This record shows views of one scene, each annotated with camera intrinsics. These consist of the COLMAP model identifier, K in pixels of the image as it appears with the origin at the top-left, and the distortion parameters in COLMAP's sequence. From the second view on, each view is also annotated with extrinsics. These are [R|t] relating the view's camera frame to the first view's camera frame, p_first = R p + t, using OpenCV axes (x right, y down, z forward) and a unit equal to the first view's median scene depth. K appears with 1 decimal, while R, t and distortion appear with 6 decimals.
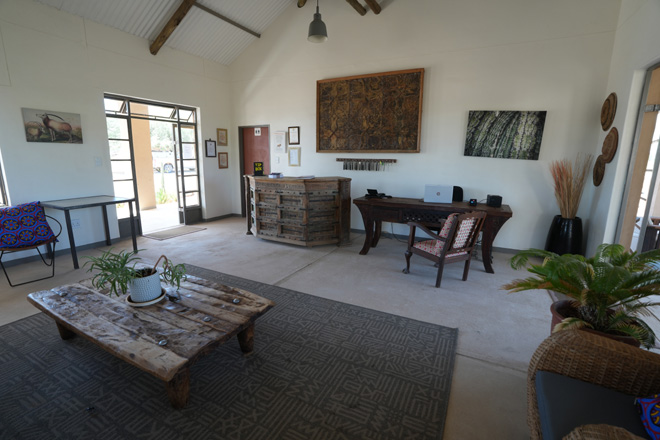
lens RADIAL K [[302.0, 0, 332.3], [0, 302.0, 219.1], [0, 0, 1]] dist [-0.047217, 0.008170]
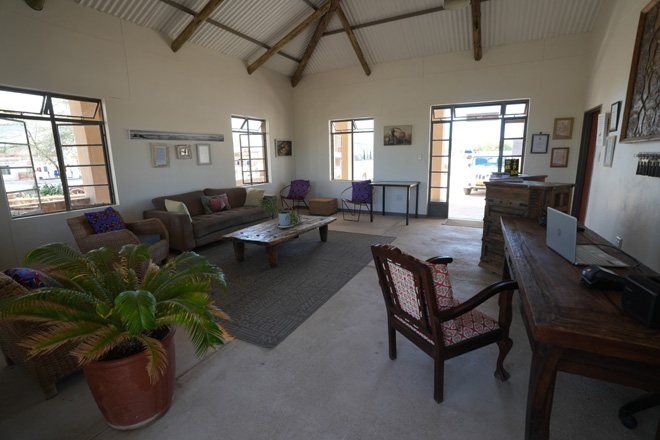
lens RADIAL K [[302.0, 0, 332.3], [0, 302.0, 220.3], [0, 0, 1]] dist [-0.047217, 0.008170]
pose [[0.003953, 0.199157, -0.979960, 0.725648], [-0.185160, 0.963168, 0.194997, -0.119066], [0.982700, 0.180679, 0.040683, 0.640983]]
